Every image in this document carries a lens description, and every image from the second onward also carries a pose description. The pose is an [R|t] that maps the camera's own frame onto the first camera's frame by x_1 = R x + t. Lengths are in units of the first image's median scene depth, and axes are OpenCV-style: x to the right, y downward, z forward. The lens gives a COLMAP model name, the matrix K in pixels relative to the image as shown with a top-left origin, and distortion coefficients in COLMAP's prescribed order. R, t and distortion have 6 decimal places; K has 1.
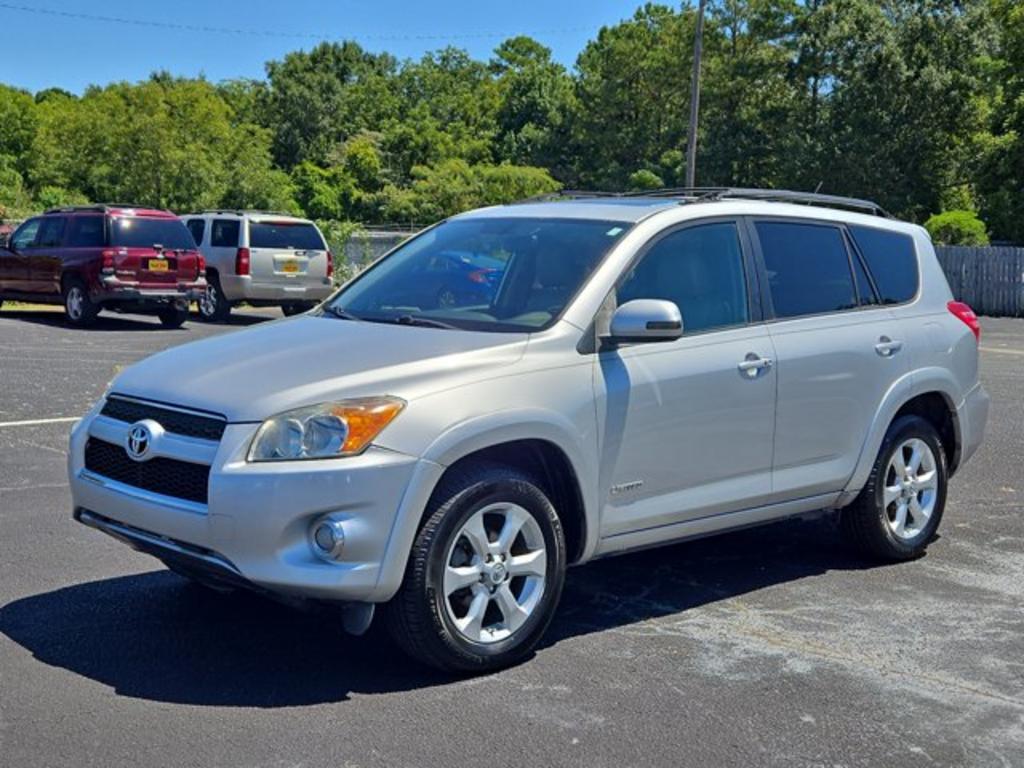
lens RADIAL K [[1371.7, 0, 512.0], [0, 1371.7, 384.0], [0, 0, 1]] dist [0.084127, -0.076118]
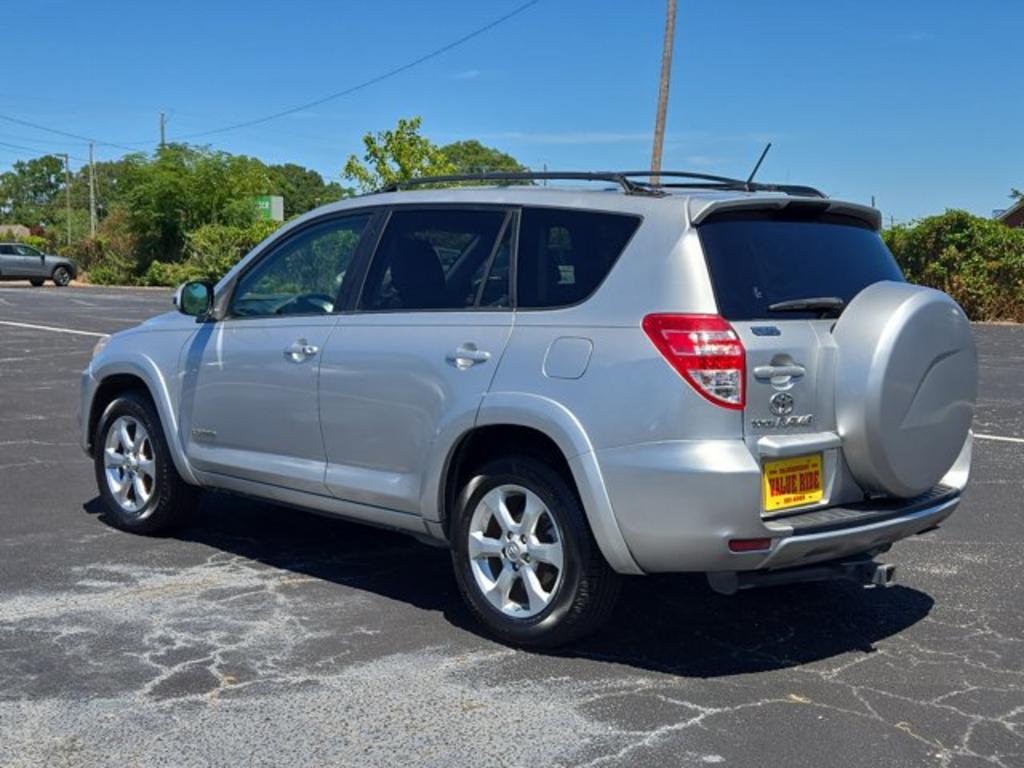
lens RADIAL K [[1371.7, 0, 512.0], [0, 1371.7, 384.0], [0, 0, 1]] dist [0.084127, -0.076118]
pose [[0.012753, 0.072199, -0.997309, 1.260824], [-0.111597, 0.991261, 0.070334, -0.082639], [0.993672, 0.110399, 0.020698, 1.187660]]
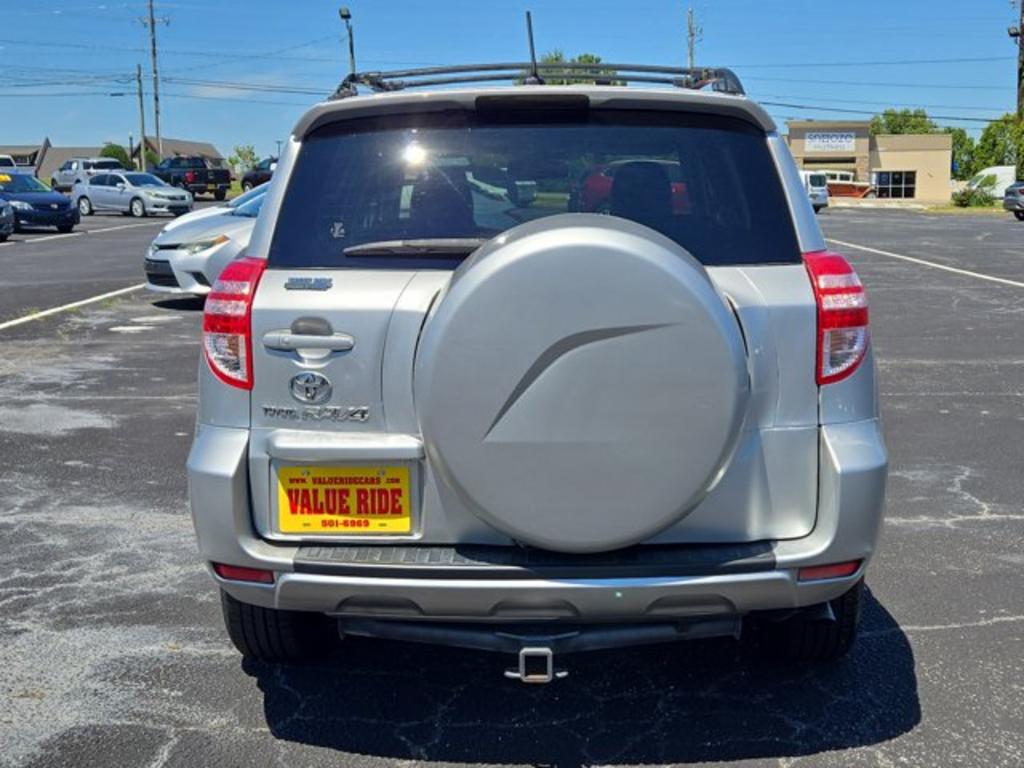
lens RADIAL K [[1371.7, 0, 512.0], [0, 1371.7, 384.0], [0, 0, 1]] dist [0.084127, -0.076118]
pose [[-0.719291, 0.087680, -0.689154, 0.773023], [-0.072917, 0.976996, 0.200407, -0.157337], [0.690872, 0.194402, -0.696351, 1.847210]]
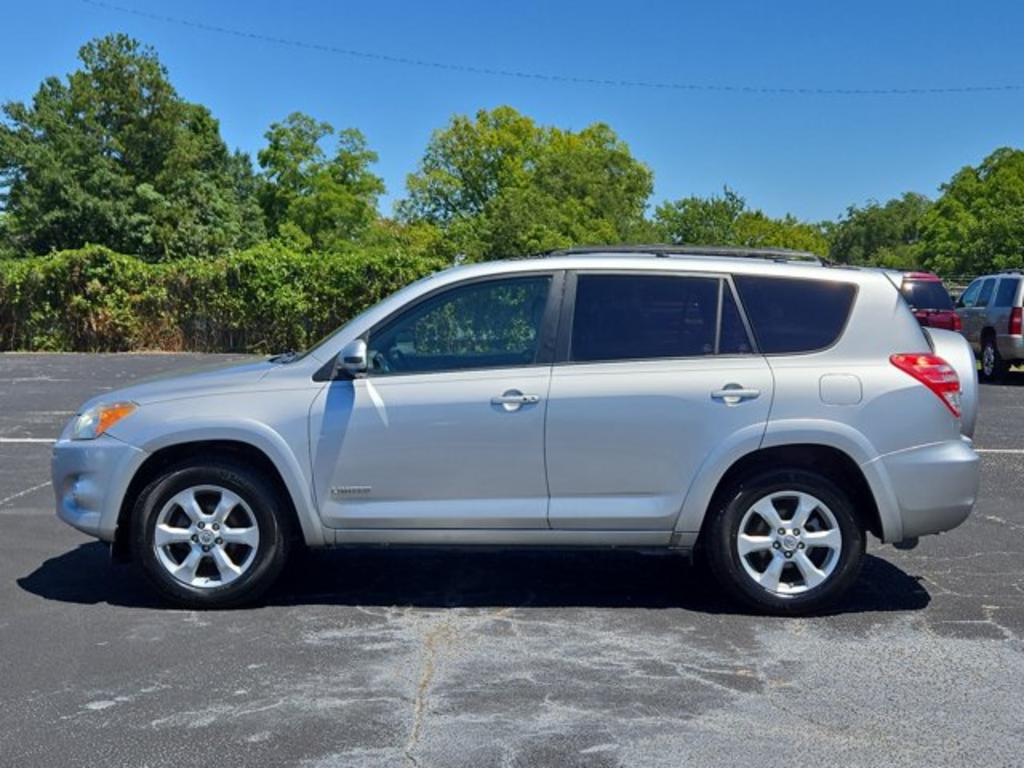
lens RADIAL K [[1371.7, 0, 512.0], [0, 1371.7, 384.0], [0, 0, 1]] dist [0.084127, -0.076118]
pose [[0.716944, 0.031153, -0.696434, 1.005329], [-0.063394, 0.997775, -0.020628, -0.004031], [0.694242, 0.058939, 0.717324, 0.192447]]
